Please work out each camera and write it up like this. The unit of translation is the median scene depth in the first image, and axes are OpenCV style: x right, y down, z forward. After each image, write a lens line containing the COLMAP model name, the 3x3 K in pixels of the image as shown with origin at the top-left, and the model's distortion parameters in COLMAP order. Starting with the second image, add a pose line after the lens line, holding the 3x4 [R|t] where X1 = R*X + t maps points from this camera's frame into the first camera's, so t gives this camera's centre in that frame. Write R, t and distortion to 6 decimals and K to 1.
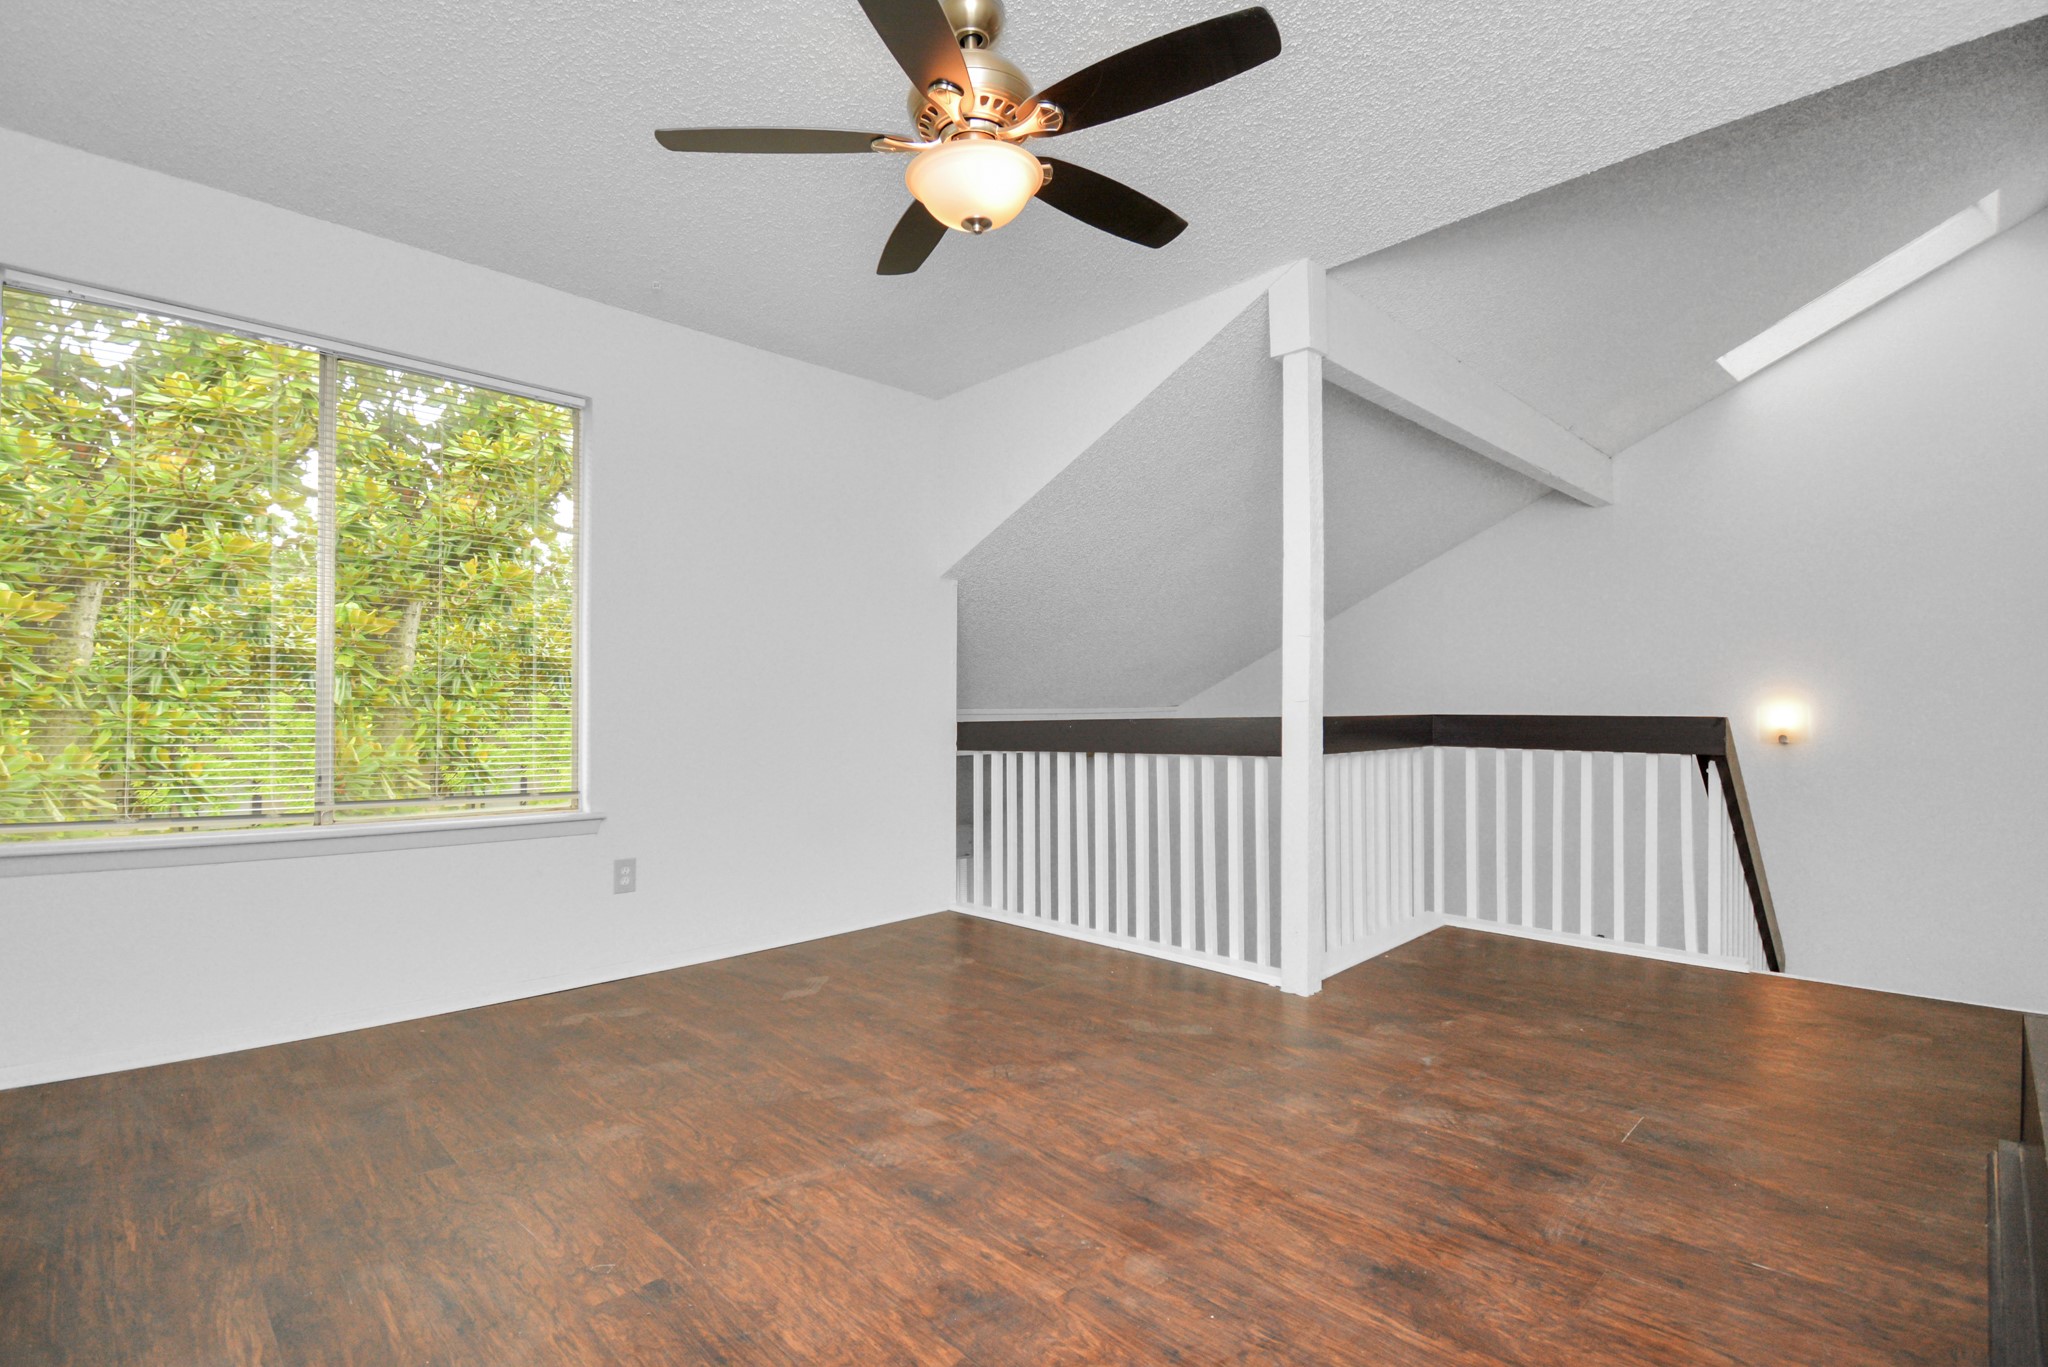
lens RADIAL K [[937.8, 0, 1031.4], [0, 937.8, 698.7], [0, 0, 1]] dist [0.003068, -0.002232]
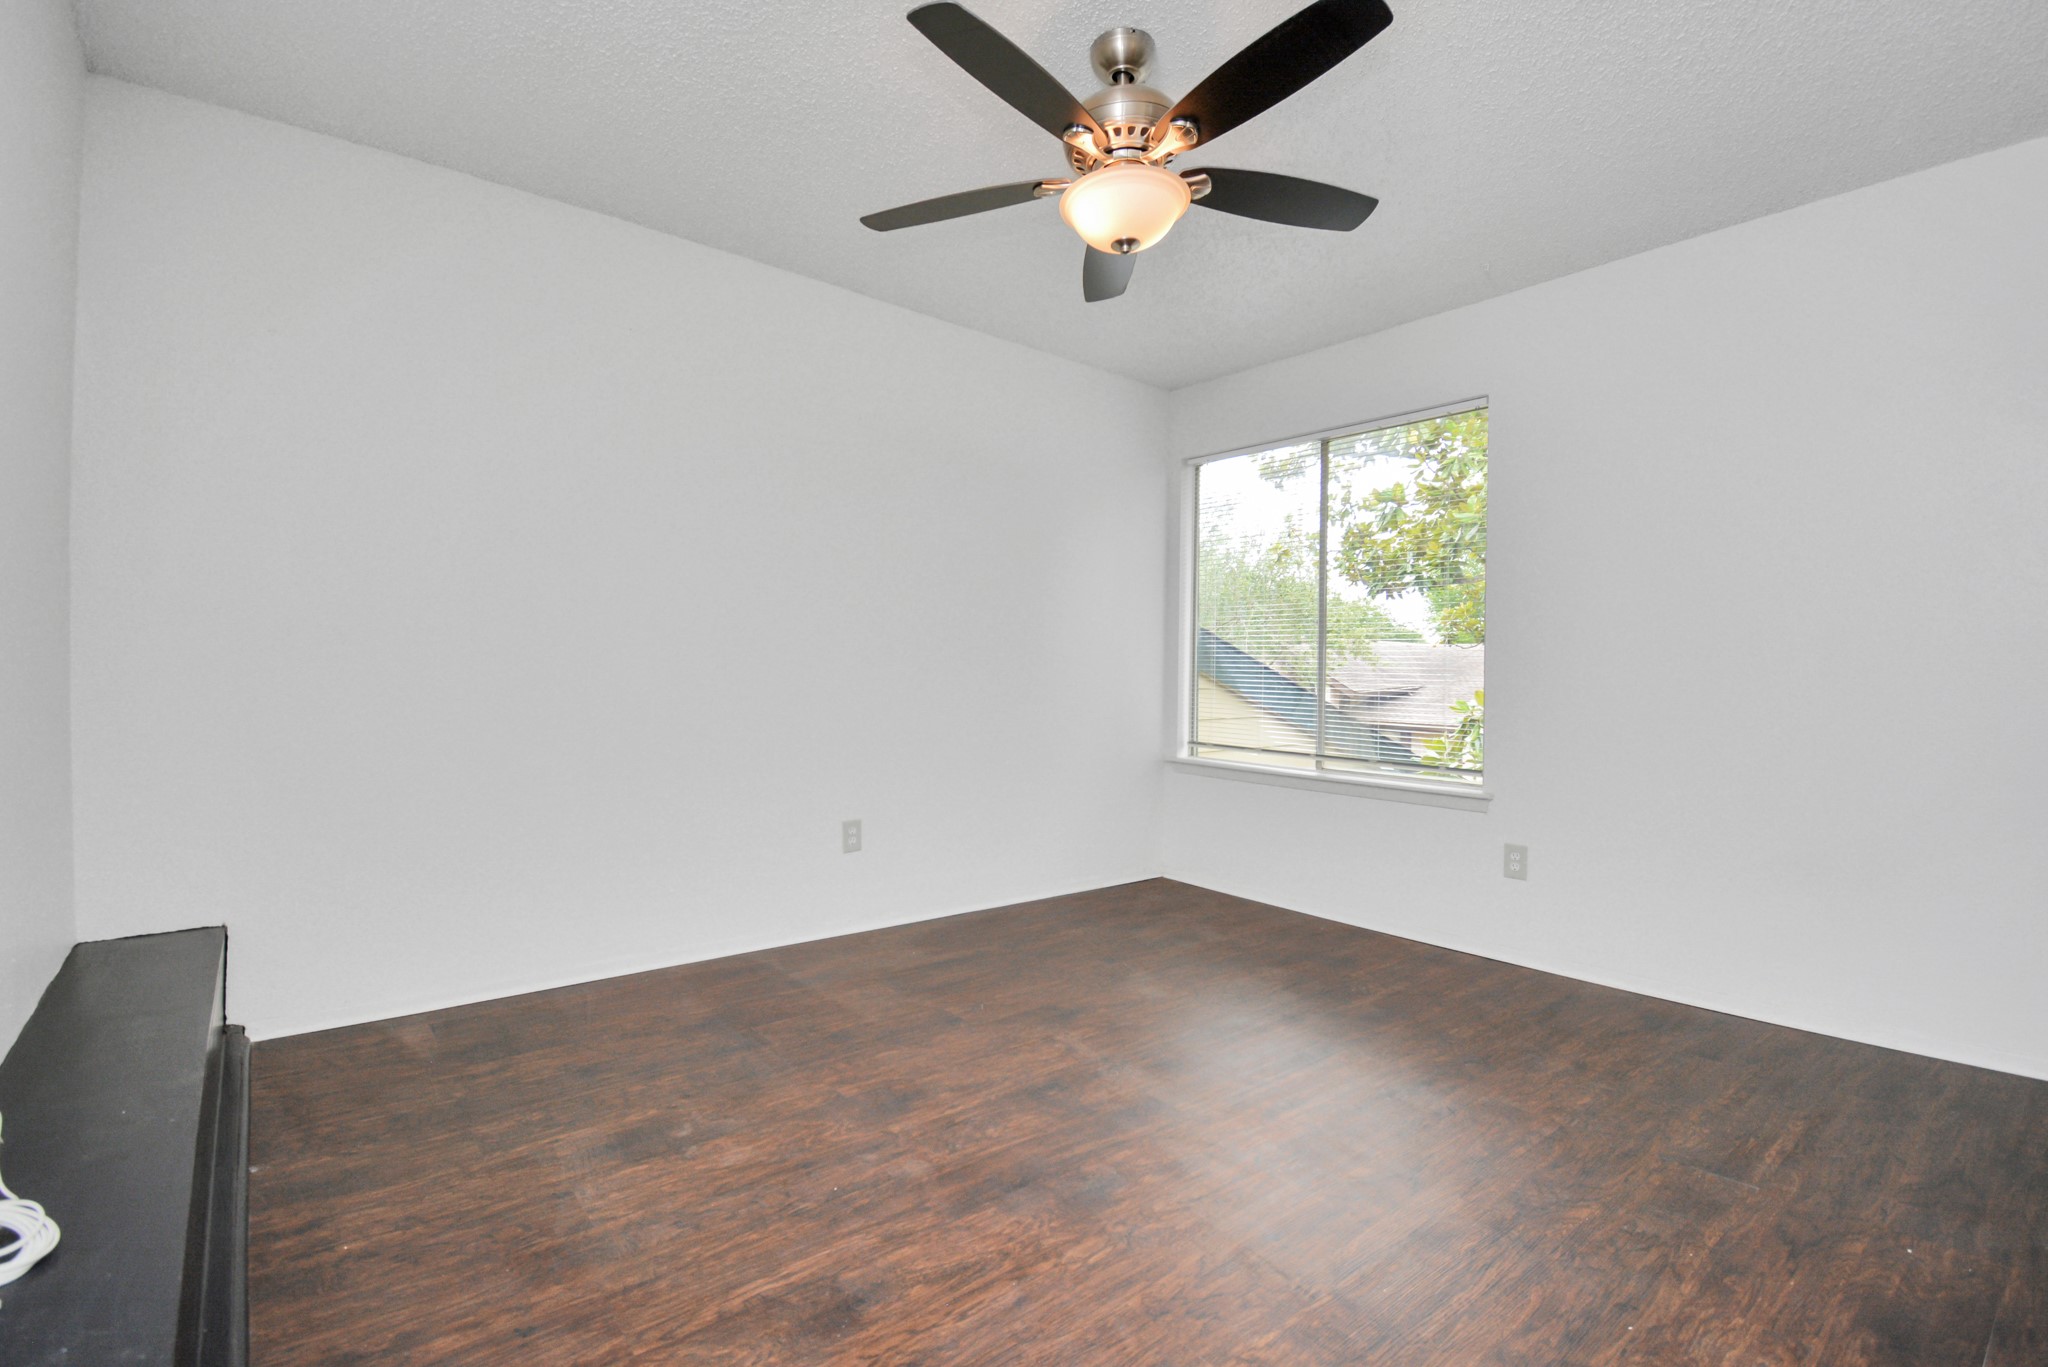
lens RADIAL K [[937.8, 0, 1024.8], [0, 937.8, 684.2], [0, 0, 1]] dist [0.003068, -0.002232]
pose [[-0.097462, 0.005929, -0.995222, 1.006133], [-0.000602, 0.999982, 0.006017, -0.003573], [0.995239, 0.001185, -0.097457, 0.994843]]
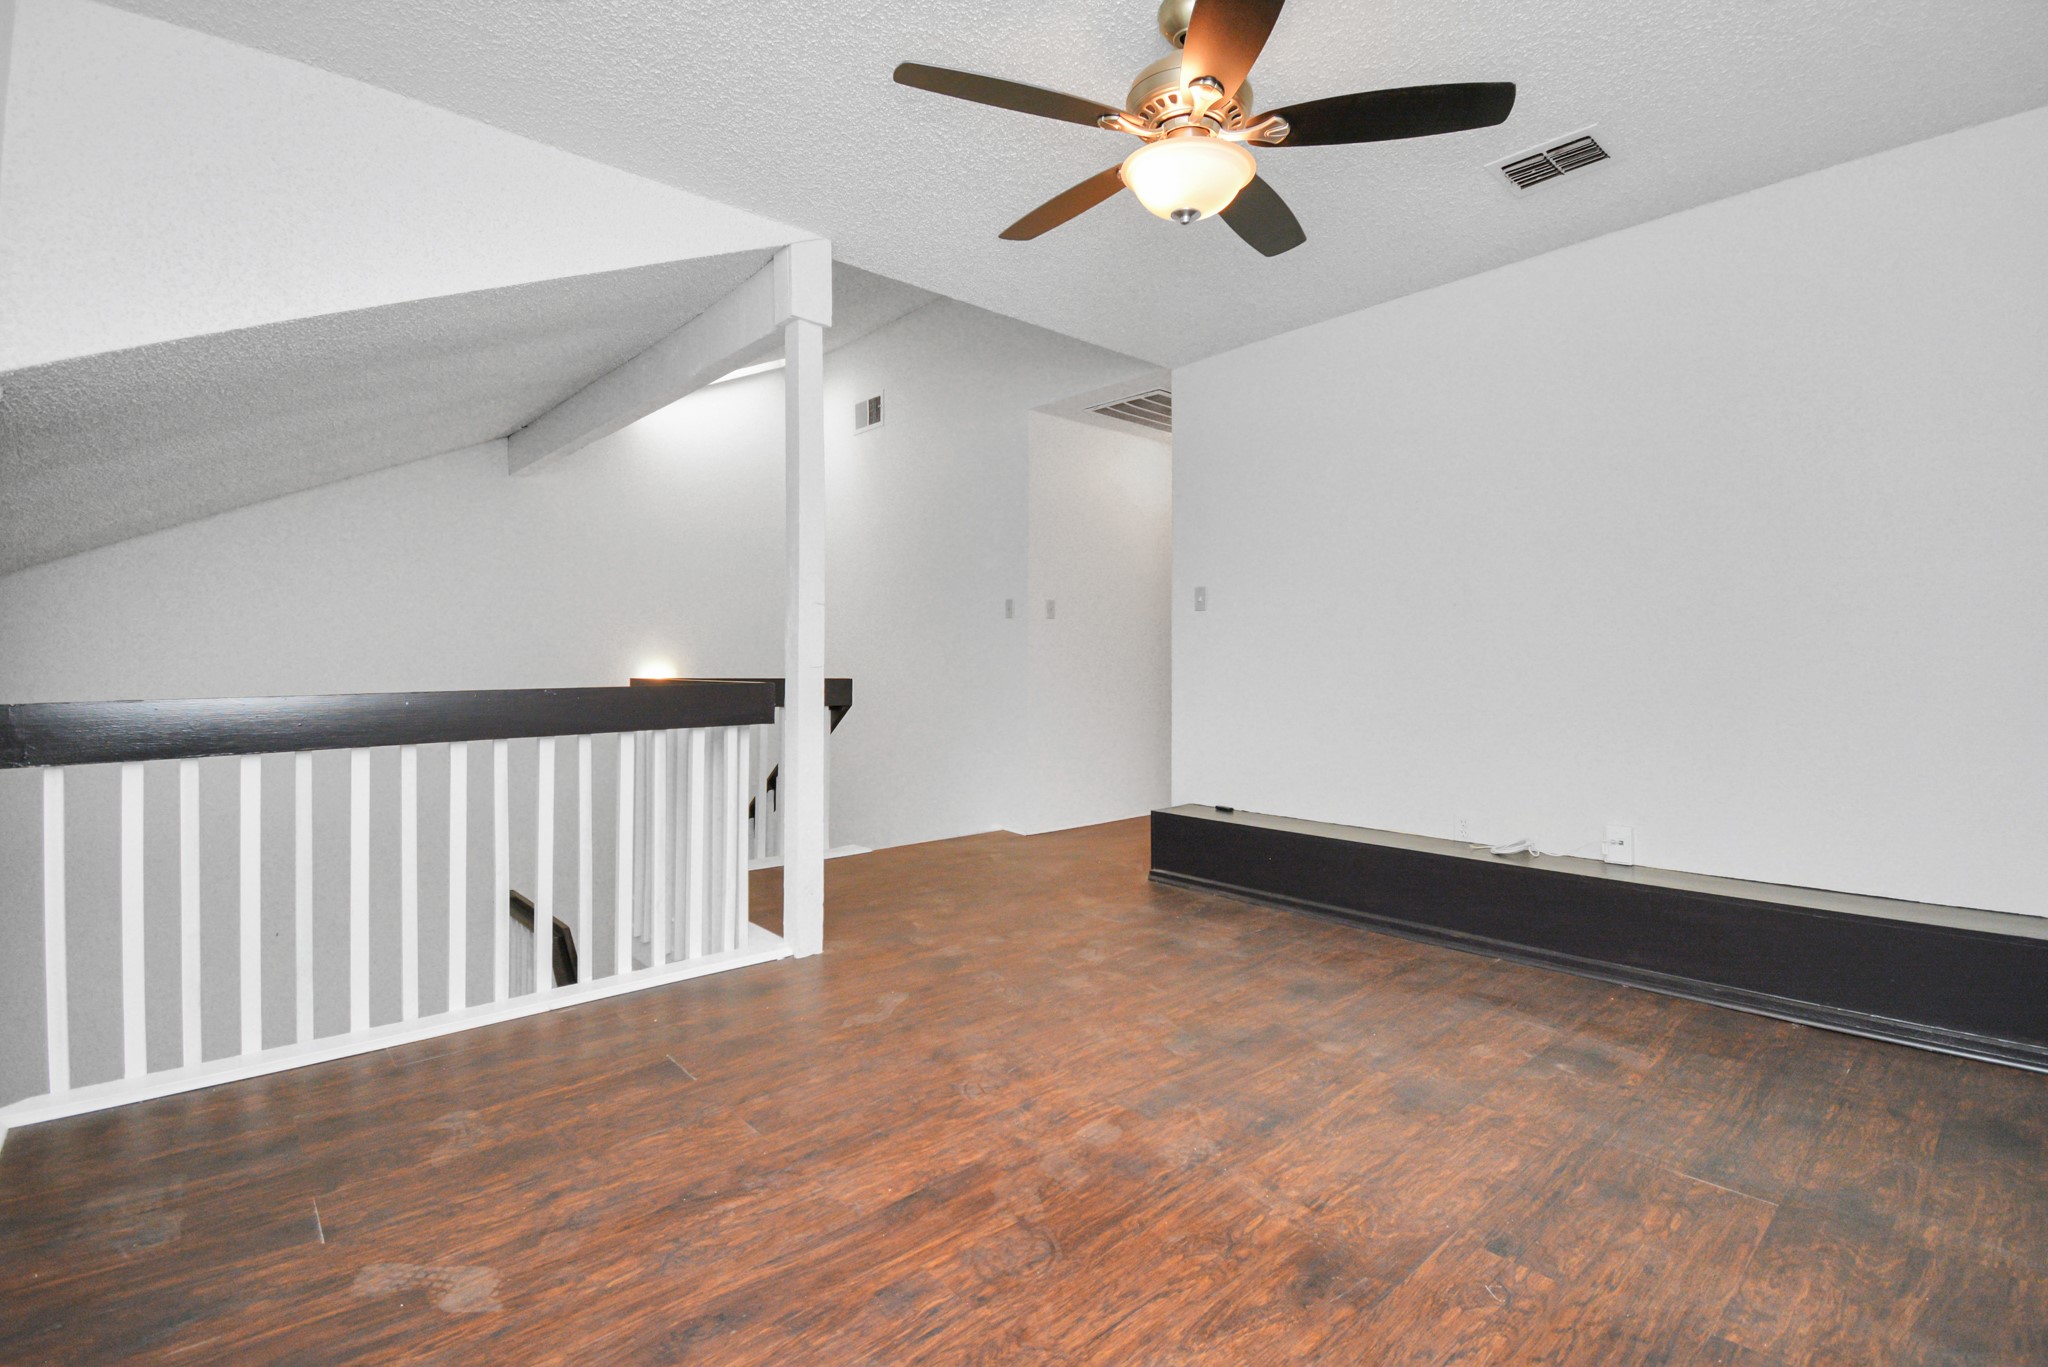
lens RADIAL K [[937.8, 0, 1039.7], [0, 937.8, 667.6], [0, 0, 1]] dist [0.003068, -0.002232]
pose [[0.041810, -0.000606, 0.999125, -1.087057], [-0.010038, 0.999949, 0.001026, 0.010565], [-0.999075, -0.010072, 0.041802, 1.115341]]
